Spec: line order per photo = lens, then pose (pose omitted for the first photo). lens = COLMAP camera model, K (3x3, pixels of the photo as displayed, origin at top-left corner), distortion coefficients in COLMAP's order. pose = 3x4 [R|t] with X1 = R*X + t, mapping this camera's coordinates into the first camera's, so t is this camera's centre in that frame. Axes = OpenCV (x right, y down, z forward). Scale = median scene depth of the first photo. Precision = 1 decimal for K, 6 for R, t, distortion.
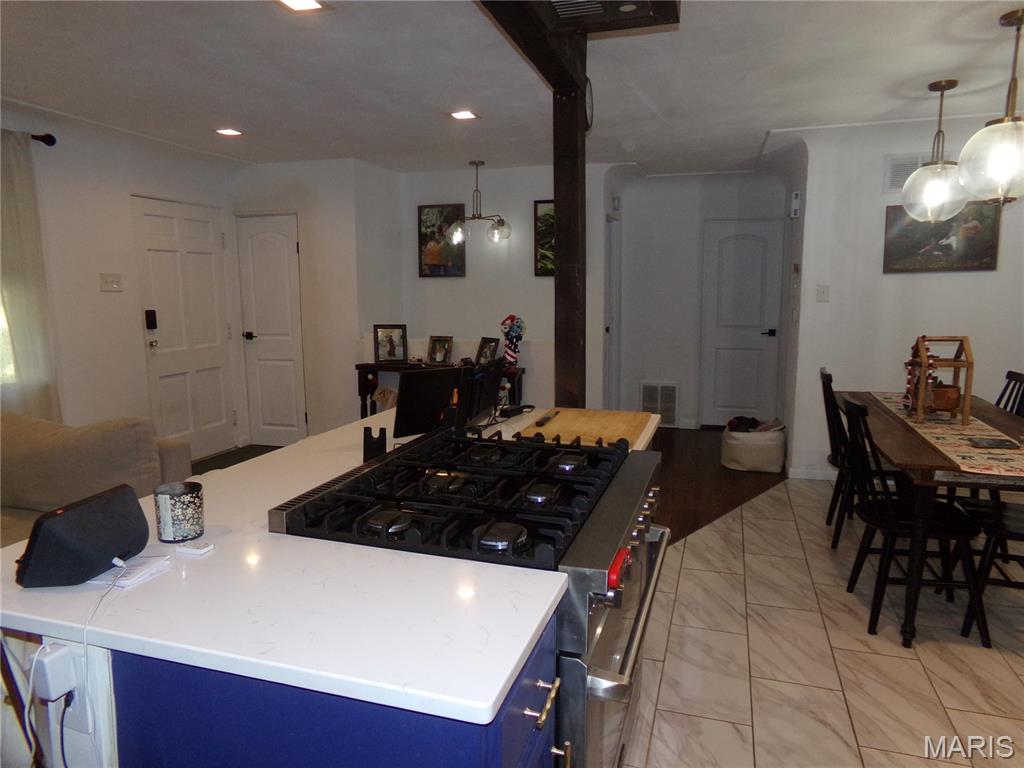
lens RADIAL K [[696.6, 0, 512.2], [0, 696.6, 387.4], [0, 0, 1]] dist [-0.052822, 0.089298]
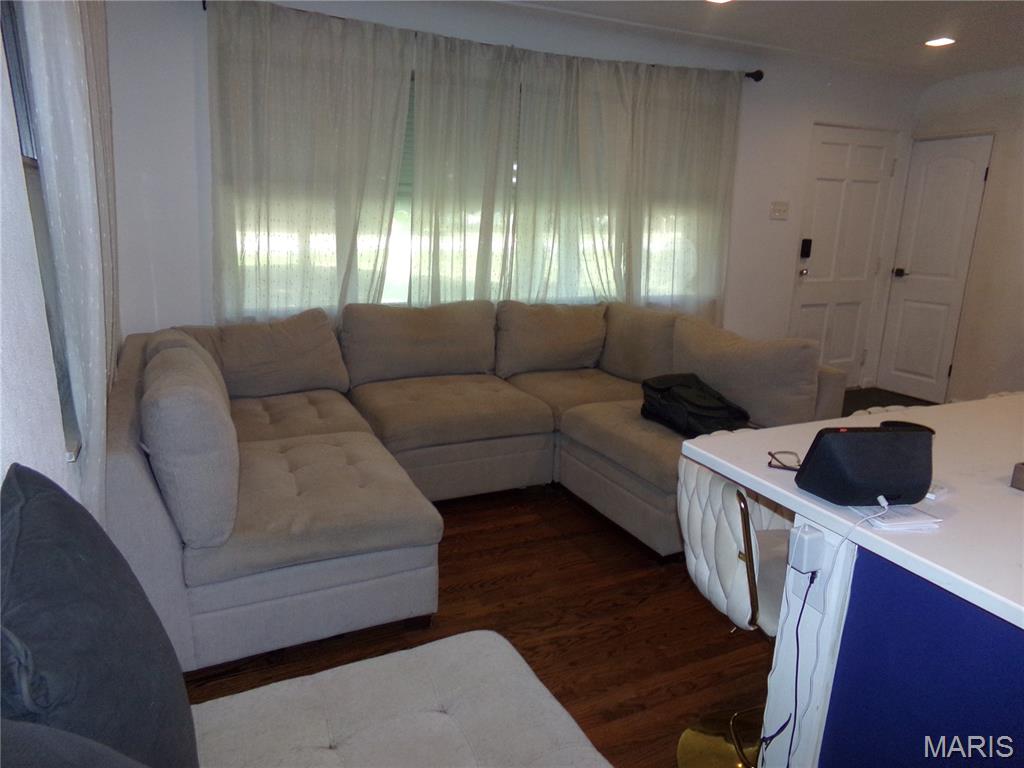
lens RADIAL K [[696.6, 0, 512.2], [0, 696.6, 387.4], [0, 0, 1]] dist [-0.052822, 0.089298]
pose [[0.681759, 0.202009, -0.703133, -0.074434], [-0.137654, 0.979375, 0.147904, 0.015647], [0.718509, -0.004046, 0.695506, -0.034896]]
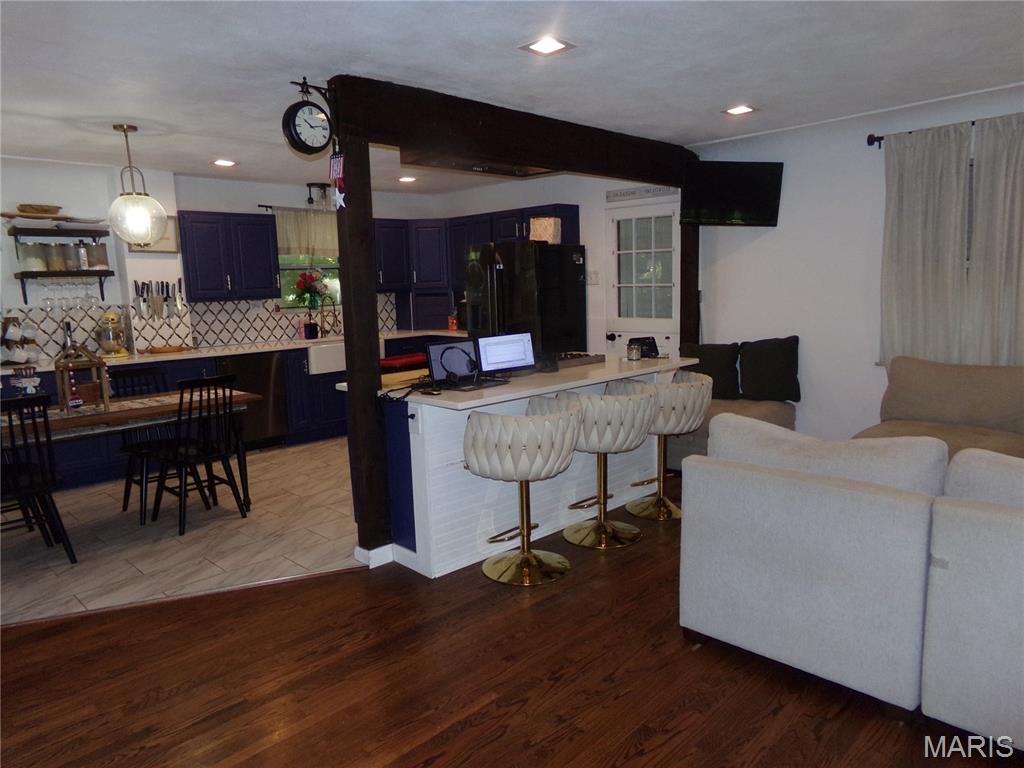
lens RADIAL K [[703.2, 0, 518.2], [0, 703.2, 386.4], [0, 0, 1]] dist [-0.126304, 0.221776]
pose [[-0.890038, -0.035291, 0.454517, -0.523012], [0.101907, 0.956369, 0.273811, -0.209120], [-0.444350, 0.290021, -0.847609, 1.402789]]
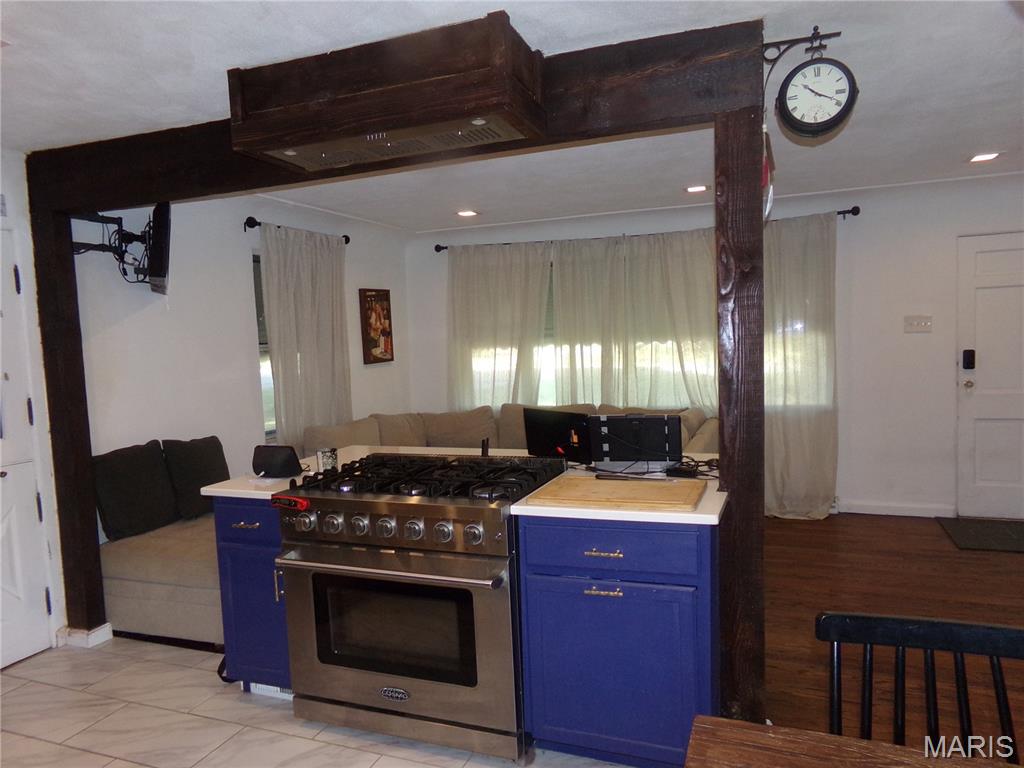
lens RADIAL K [[703.2, 0, 518.2], [0, 703.2, 386.4], [0, 0, 1]] dist [-0.126304, 0.221776]
pose [[-0.051357, 0.079088, -0.995544, 0.651547], [-0.109464, 0.990407, 0.084327, -0.098735], [0.992663, 0.113307, -0.042207, 0.555134]]
